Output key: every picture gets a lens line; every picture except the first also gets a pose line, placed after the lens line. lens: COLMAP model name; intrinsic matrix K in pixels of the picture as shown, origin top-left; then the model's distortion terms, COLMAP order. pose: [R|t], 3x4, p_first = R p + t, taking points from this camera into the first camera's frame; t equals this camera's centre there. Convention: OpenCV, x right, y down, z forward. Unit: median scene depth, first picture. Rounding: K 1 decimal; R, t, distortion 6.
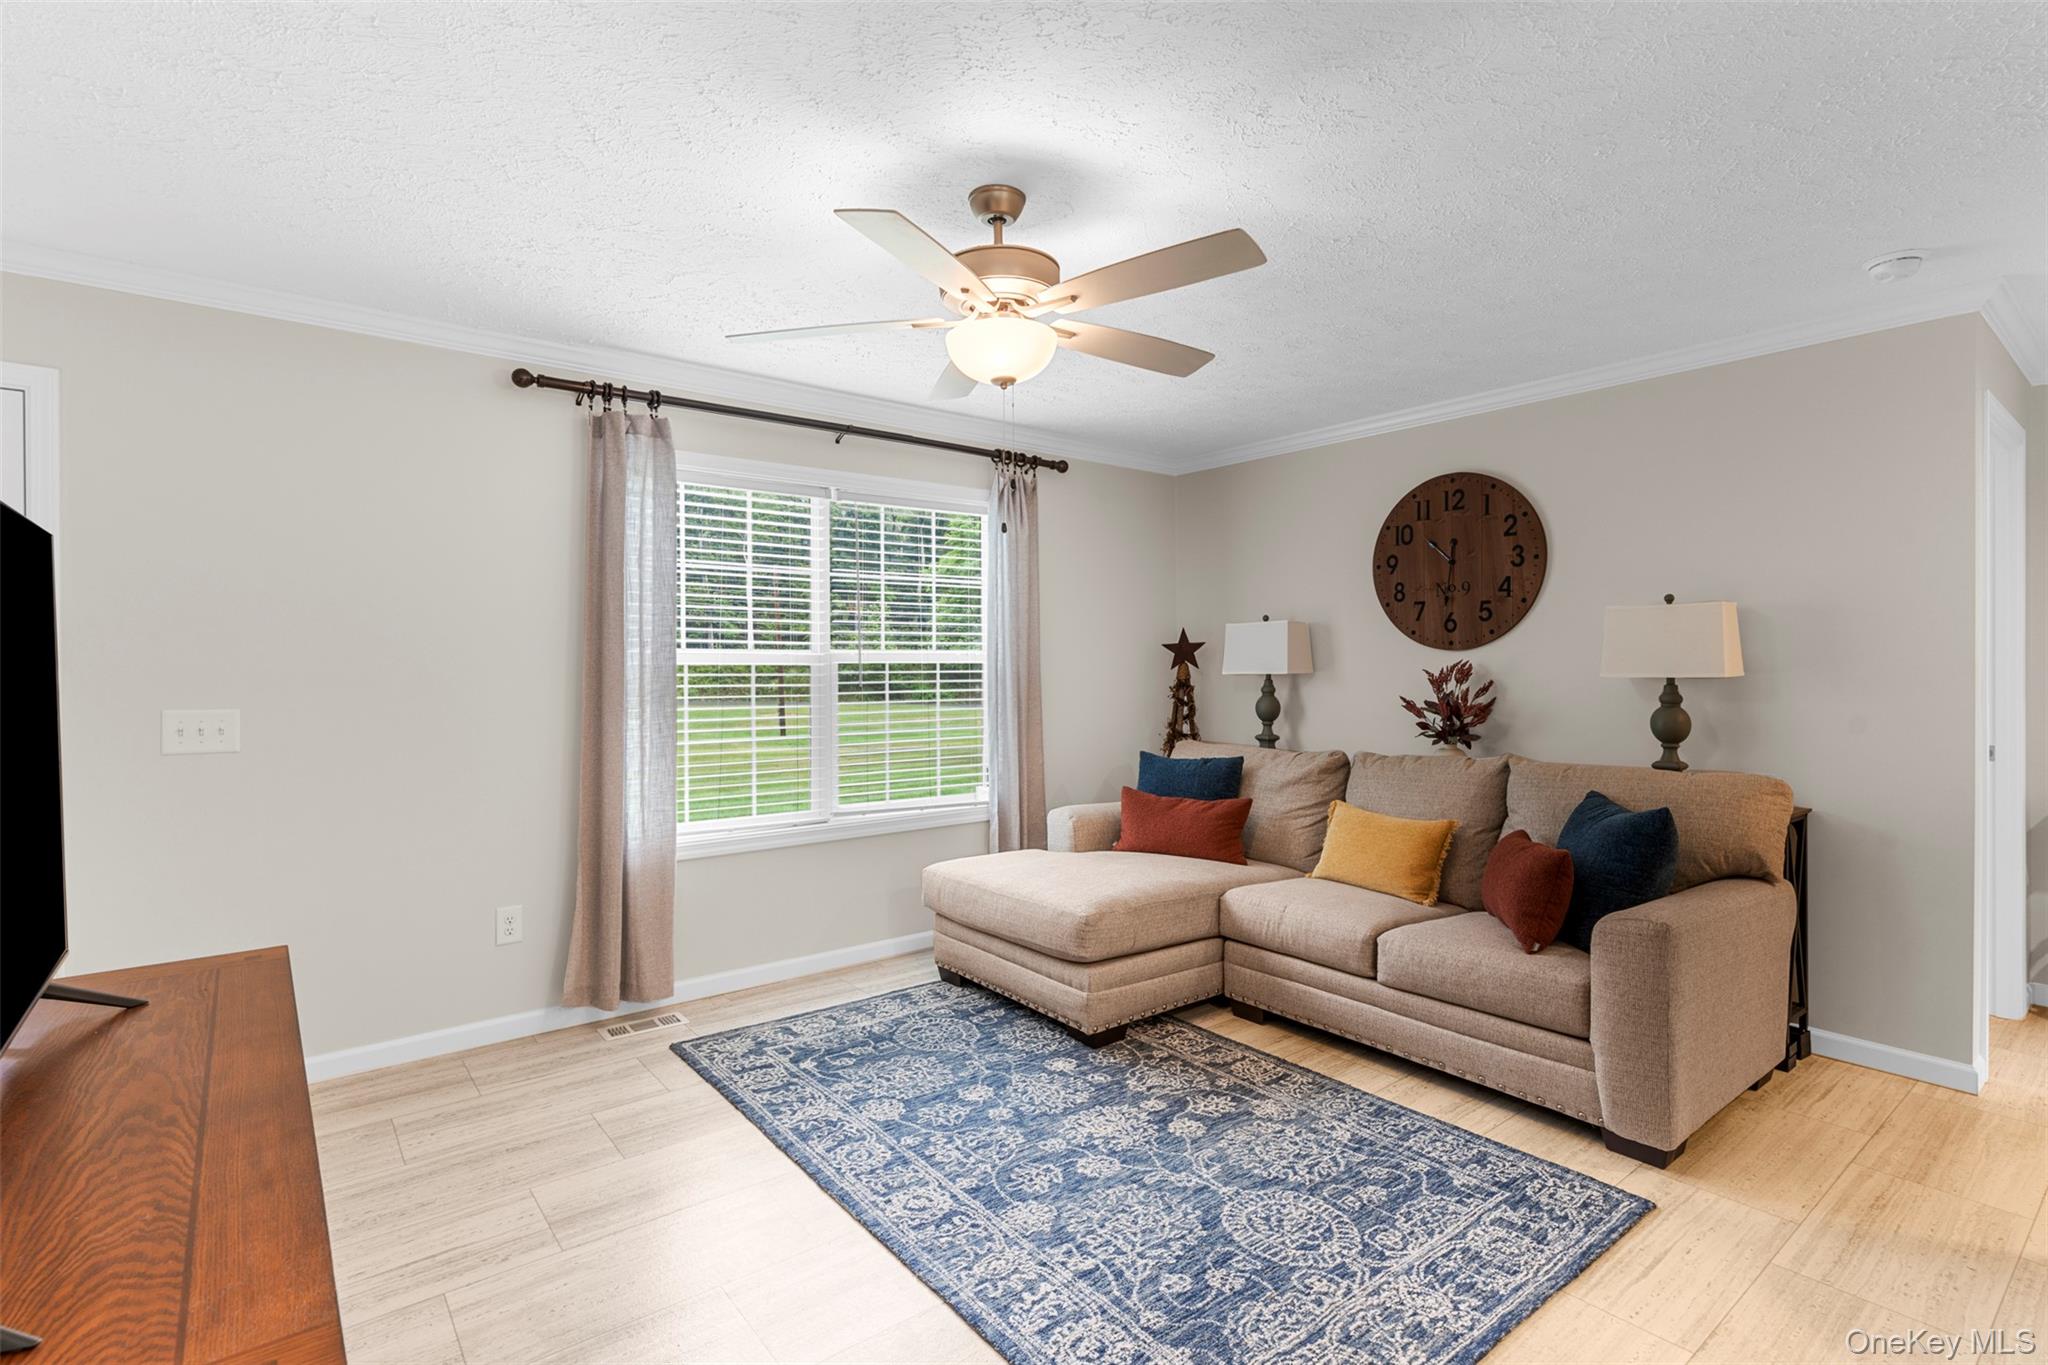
lens RADIAL K [[974.0, 0, 1019.7], [0, 974.0, 672.2], [0, 0, 1]] dist [0.000628, -0.000162]
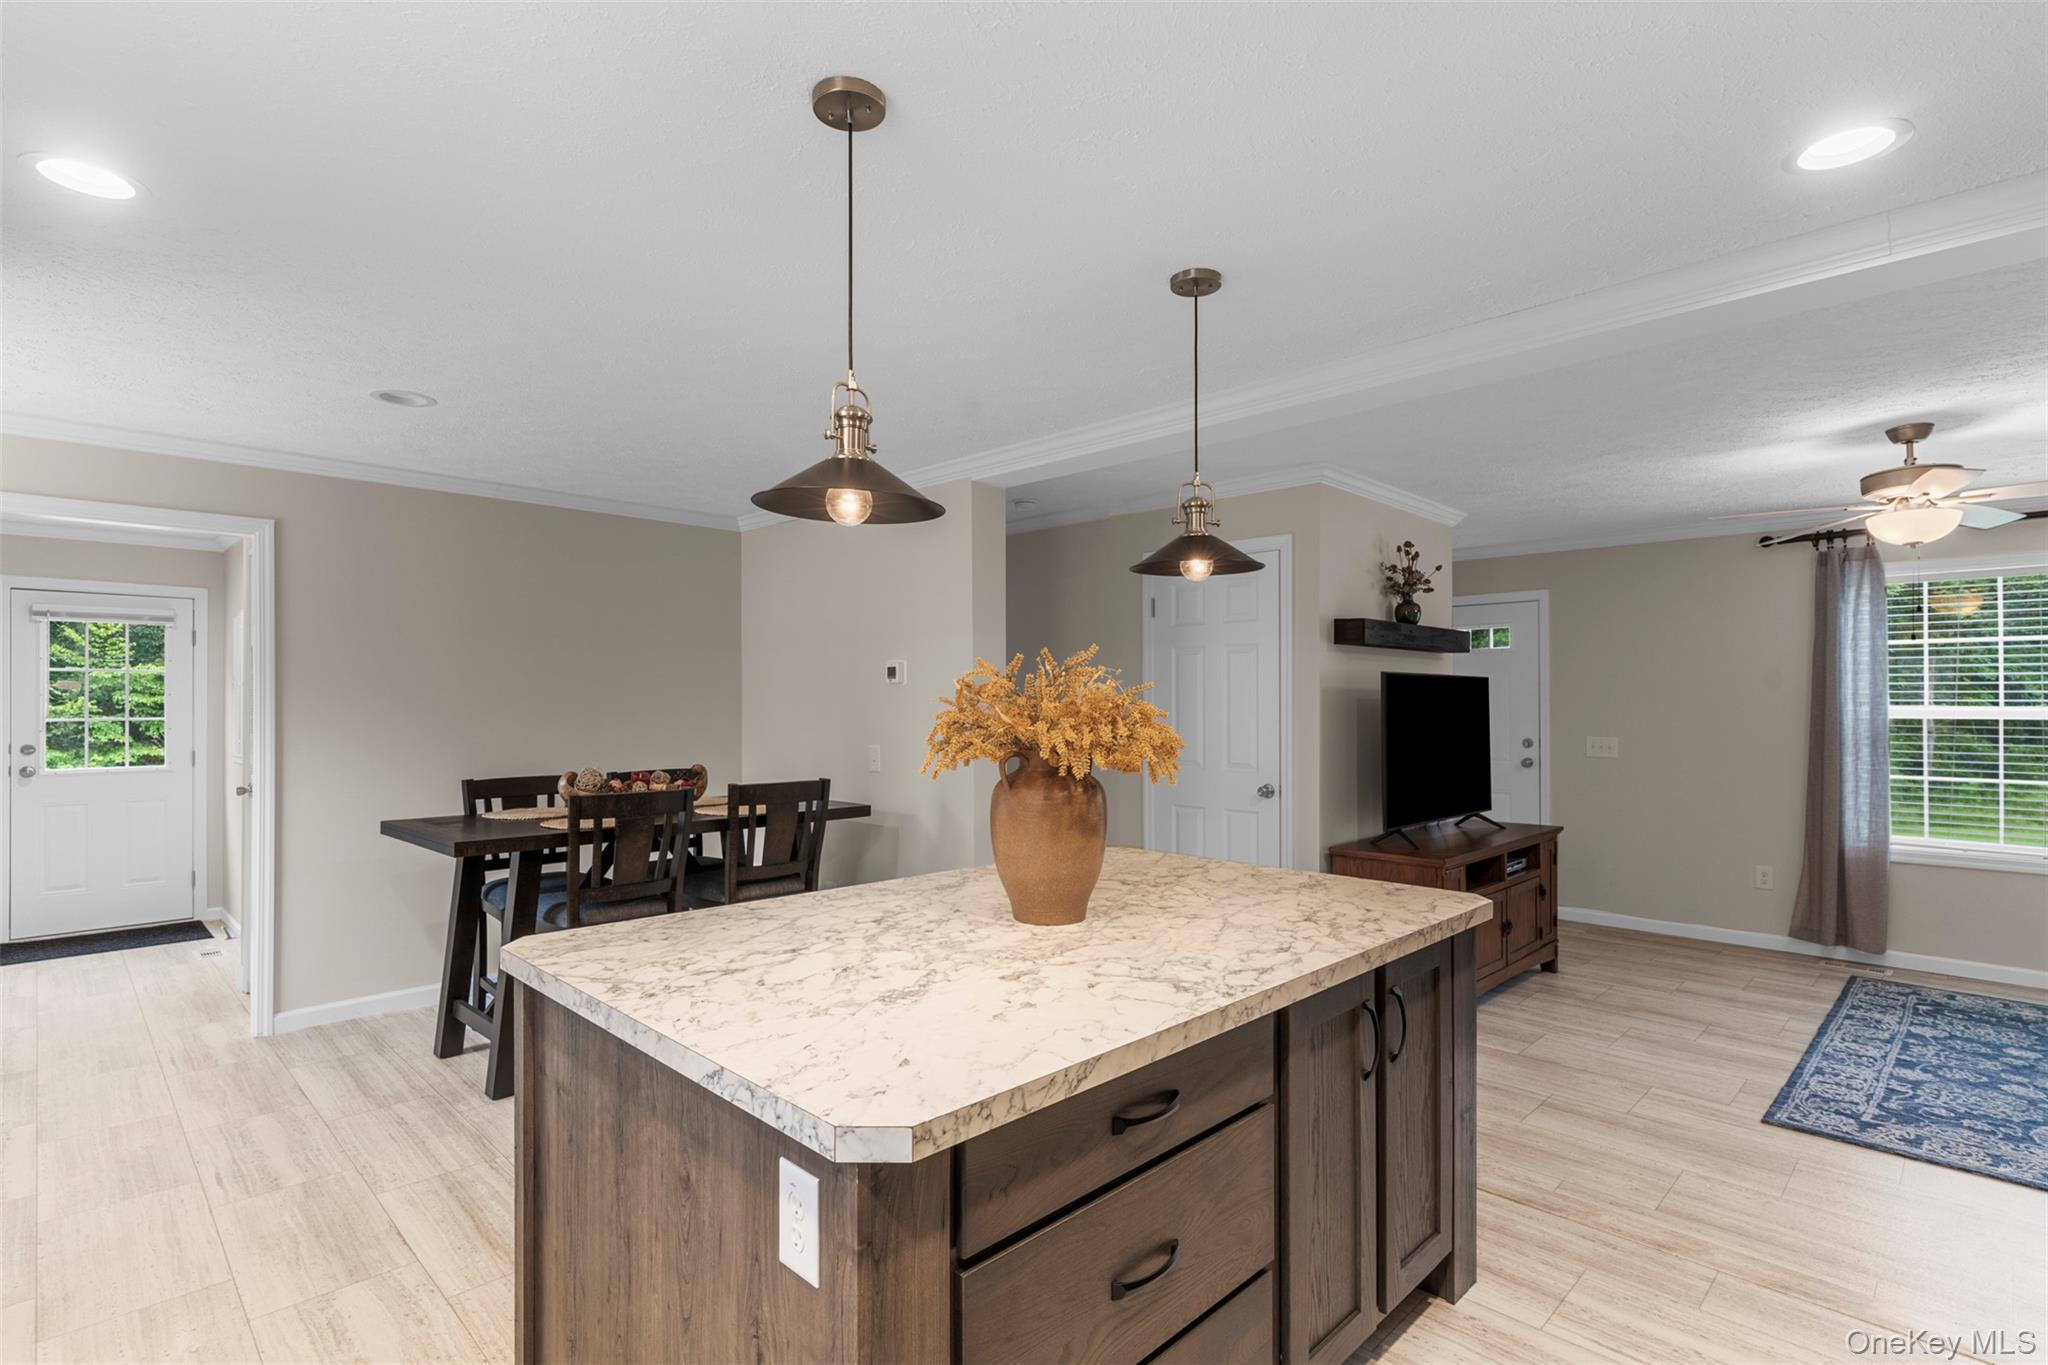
lens RADIAL K [[982.7, 0, 1024.8], [0, 982.7, 693.4], [0, 0, 1]] dist [0.004225, -0.000714]
pose [[0.118985, -0.008725, -0.992858, 1.050438], [-0.009671, 0.999904, -0.009945, -0.020783], [0.992849, 0.010785, 0.118889, -0.458406]]
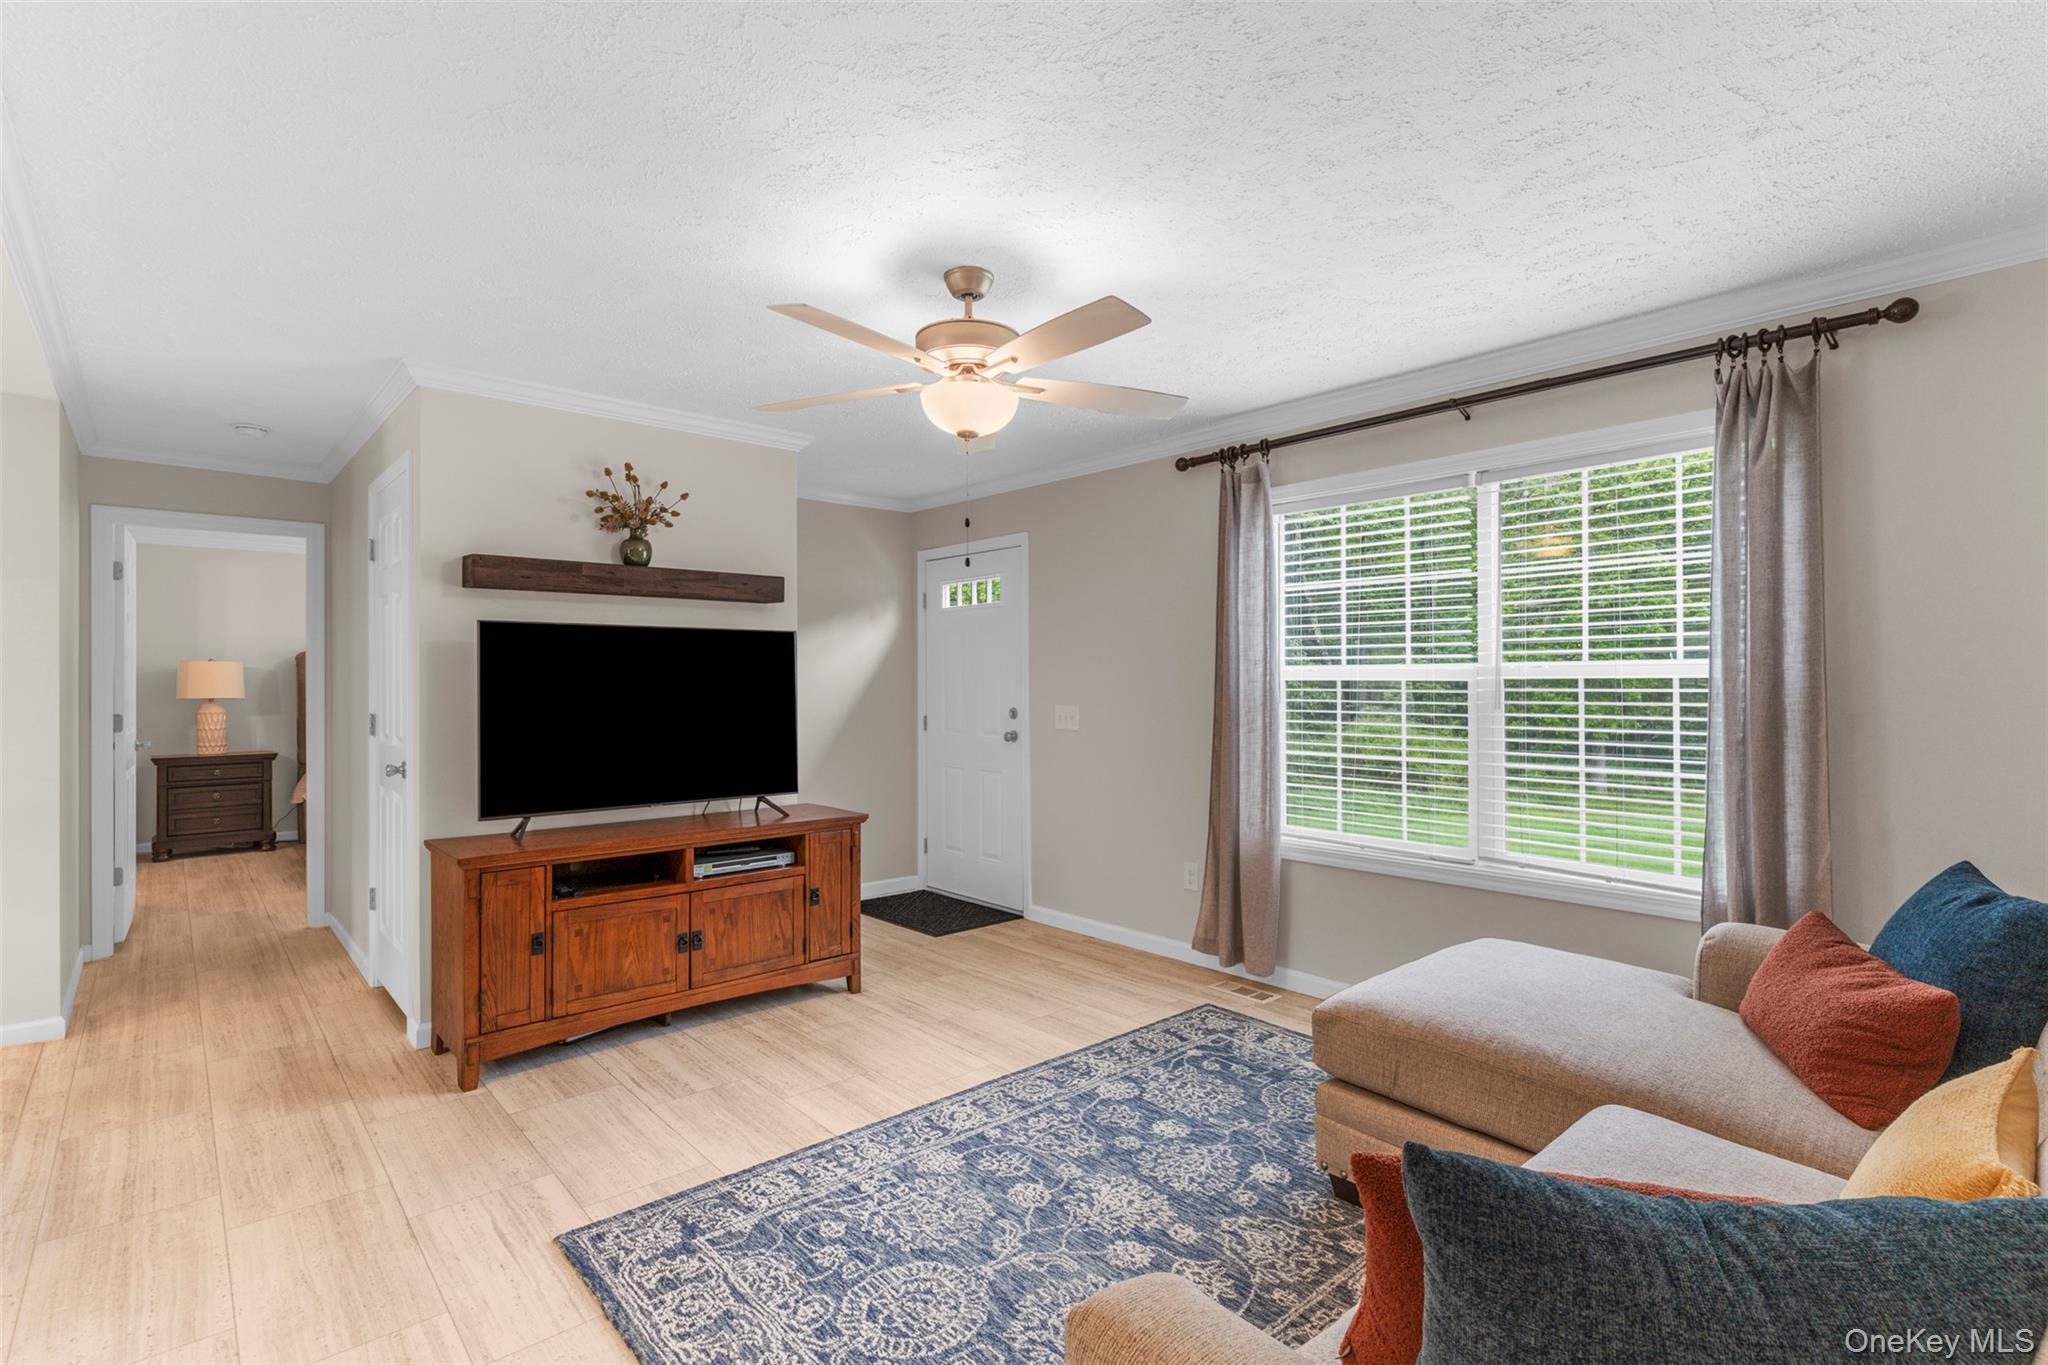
lens RADIAL K [[964.5, 0, 1018.9], [0, 964.5, 677.4], [0, 0, 1]] dist [0.001447, -0.000123]
pose [[0.058356, -0.001925, -0.998294, 0.847478], [-0.006499, 0.999976, -0.002308, -0.007819], [0.998275, 0.006623, 0.058342, 0.752359]]
